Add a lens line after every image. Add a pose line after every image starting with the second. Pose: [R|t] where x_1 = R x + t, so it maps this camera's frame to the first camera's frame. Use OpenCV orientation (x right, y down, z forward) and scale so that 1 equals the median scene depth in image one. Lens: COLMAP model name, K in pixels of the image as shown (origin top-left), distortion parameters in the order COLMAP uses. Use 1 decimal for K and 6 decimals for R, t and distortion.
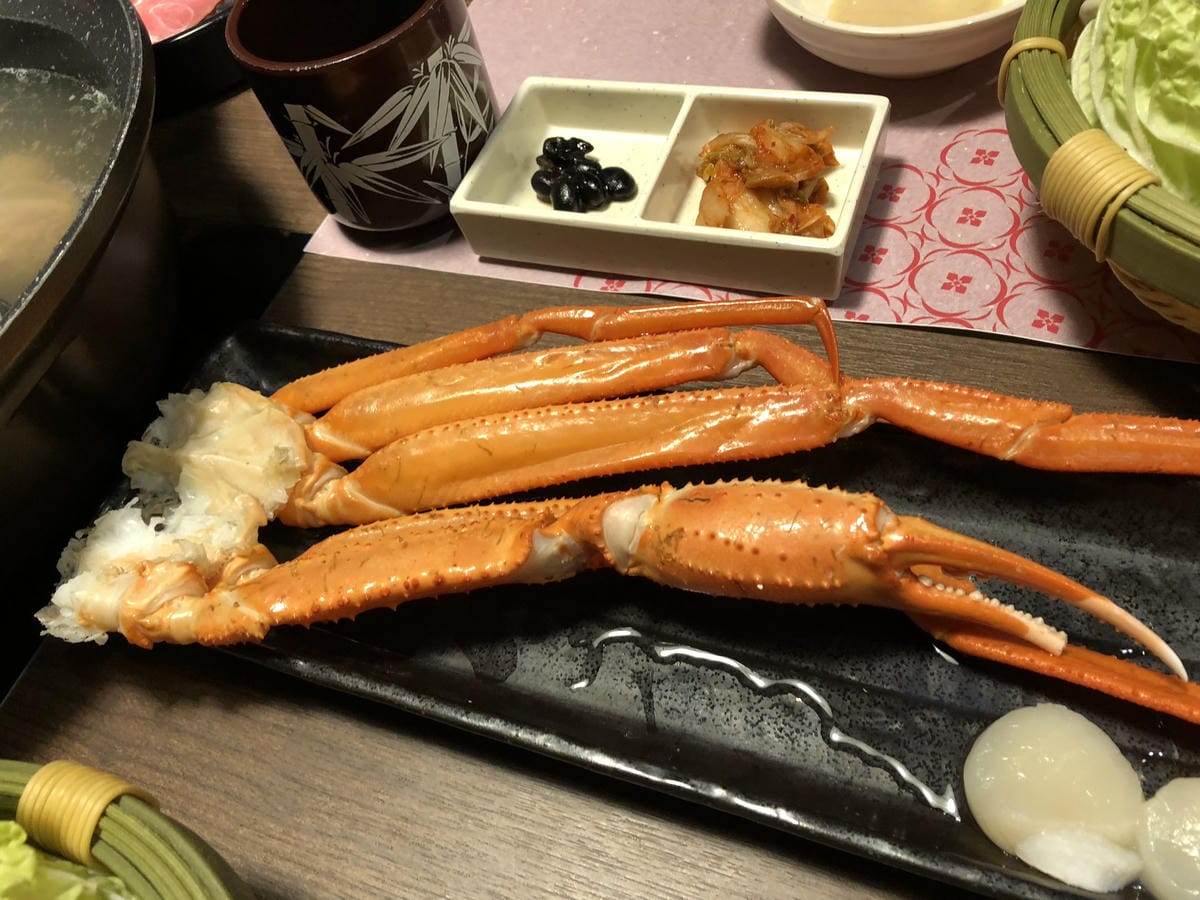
lens RADIAL K [[964.8, 0, 600.0], [0, 964.8, 450.0], [0, 0, 1]] dist [0.005882, 0.007898]
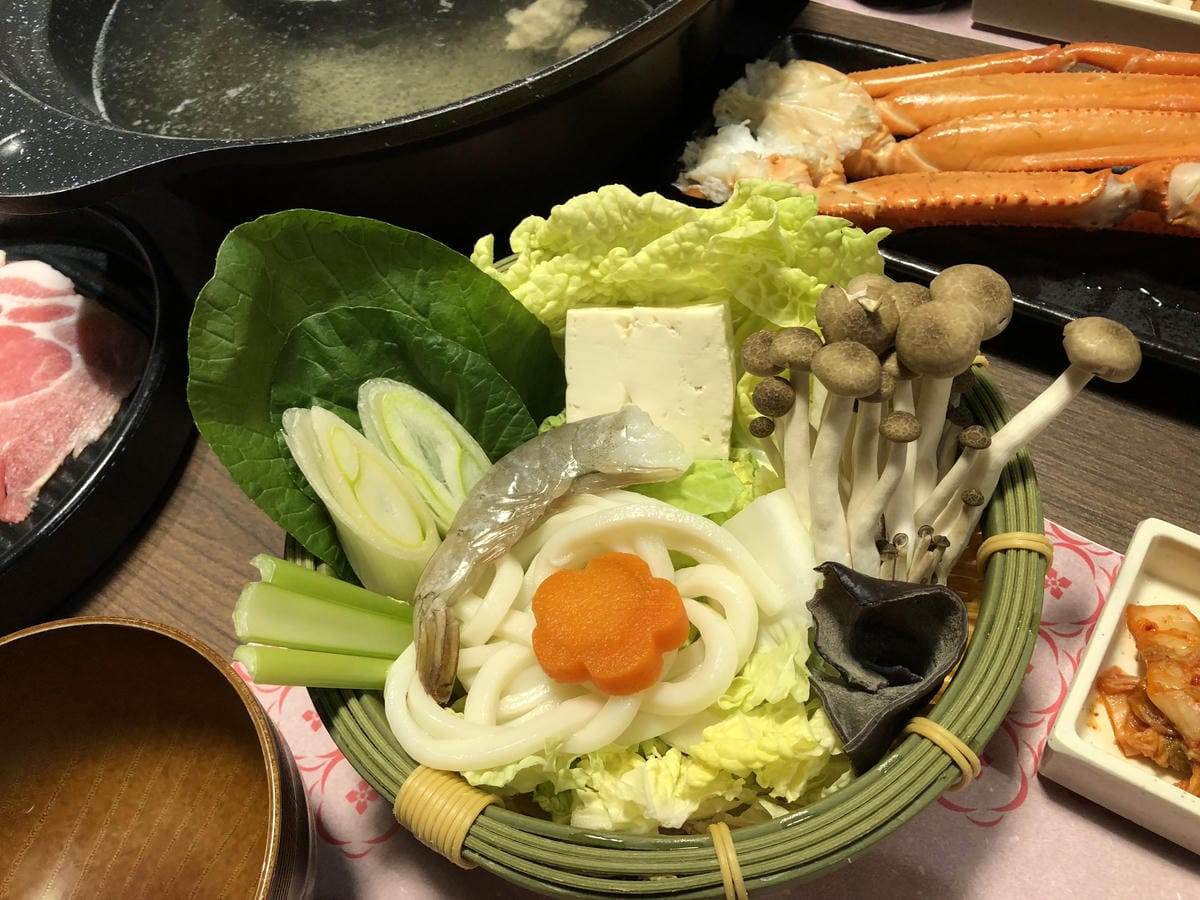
lens RADIAL K [[964.8, 0, 600.0], [0, 964.8, 450.0], [0, 0, 1]] dist [0.005882, 0.007898]
pose [[0.974048, 0.220102, -0.052783, -0.501498], [-0.217994, 0.975007, 0.042901, 0.460903], [0.060907, -0.030281, 0.997684, -0.307545]]
